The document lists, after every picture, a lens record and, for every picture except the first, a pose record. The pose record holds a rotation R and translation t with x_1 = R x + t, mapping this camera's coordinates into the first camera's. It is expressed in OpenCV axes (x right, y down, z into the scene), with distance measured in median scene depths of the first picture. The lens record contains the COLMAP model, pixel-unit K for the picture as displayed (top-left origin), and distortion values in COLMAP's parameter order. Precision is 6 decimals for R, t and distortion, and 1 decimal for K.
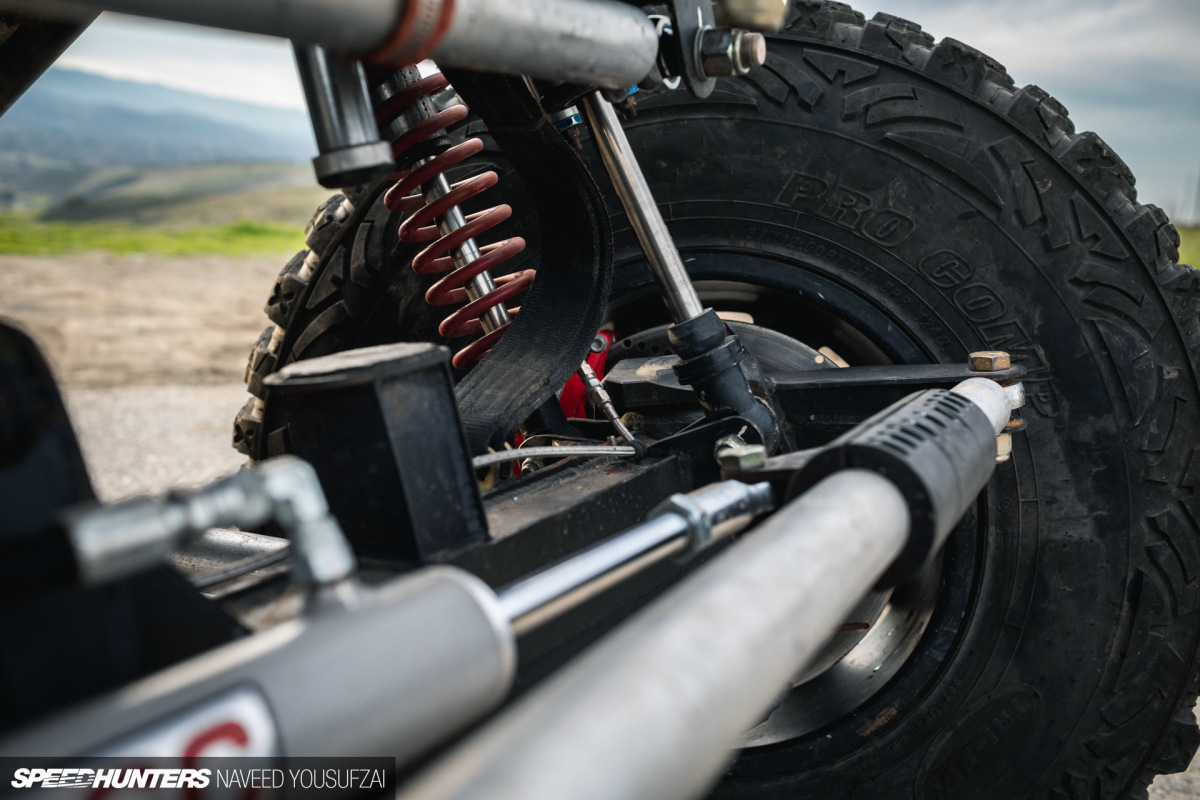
lens RADIAL K [[1171.6, 0, 600.0], [0, 1171.6, 400.0], [0, 0, 1]] dist [-0.010158, -0.000486]
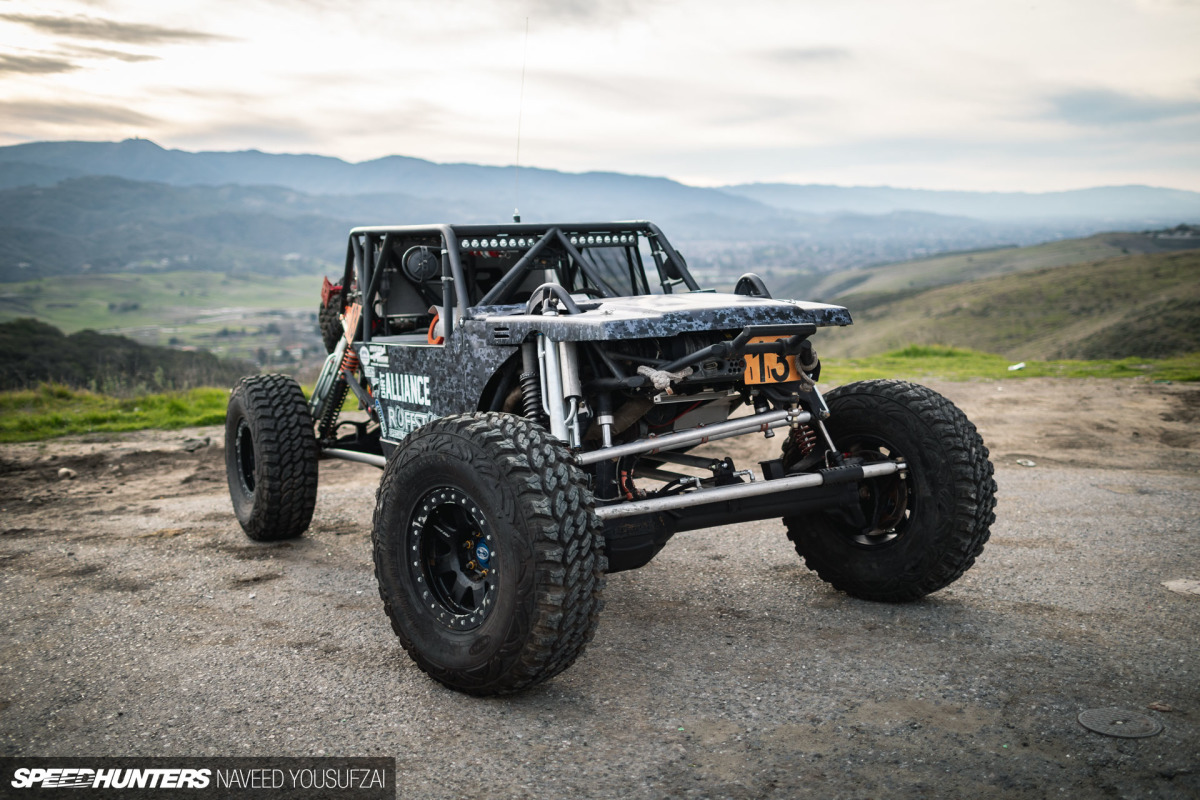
lens RADIAL K [[1171.6, 0, 600.0], [0, 1171.6, 400.0], [0, 0, 1]] dist [-0.010158, -0.000486]
pose [[0.823708, -0.026804, -0.566380, 2.088086], [-0.015003, 0.997502, -0.069026, 0.079774], [0.566815, 0.065354, 0.821249, -3.859733]]
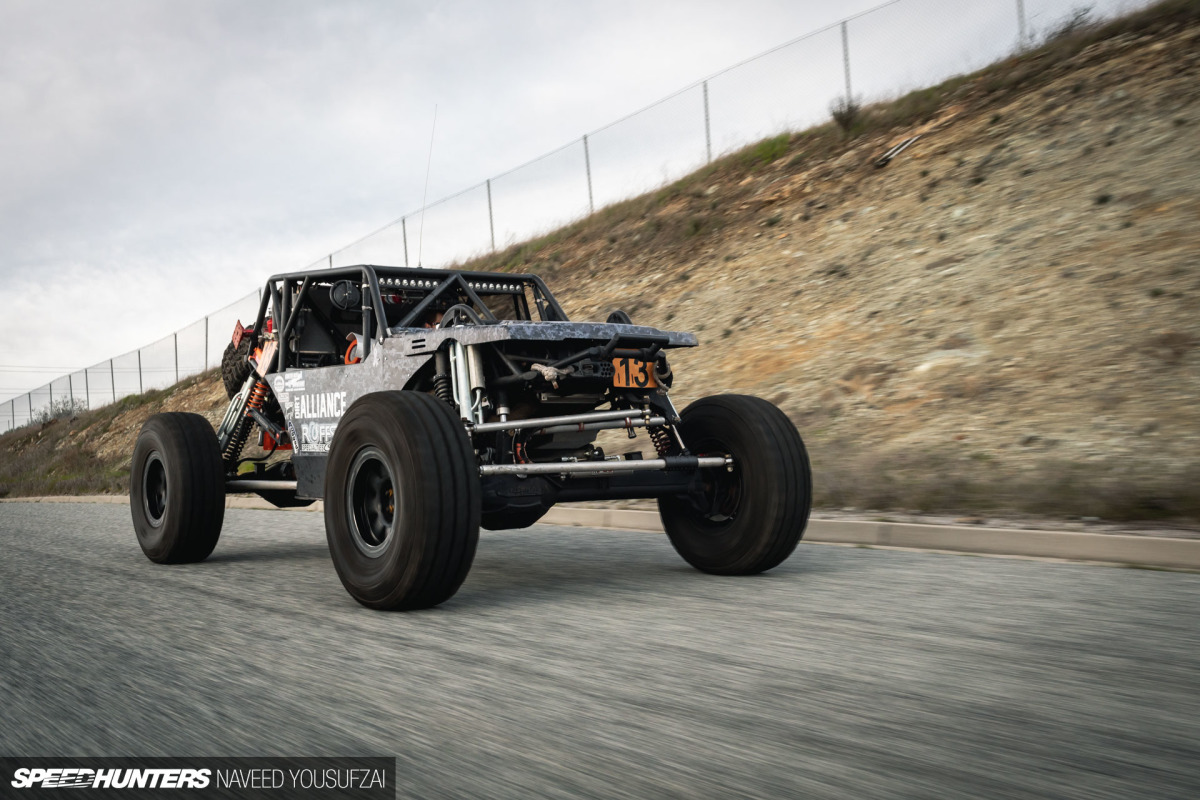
lens RADIAL K [[1171.6, 0, 600.0], [0, 1171.6, 400.0], [0, 0, 1]] dist [-0.010158, -0.000486]
pose [[0.886530, -0.051372, -0.459810, 2.576983], [-0.024965, 0.987057, -0.158412, 0.689114], [0.461997, 0.151917, 0.873774, -4.893884]]
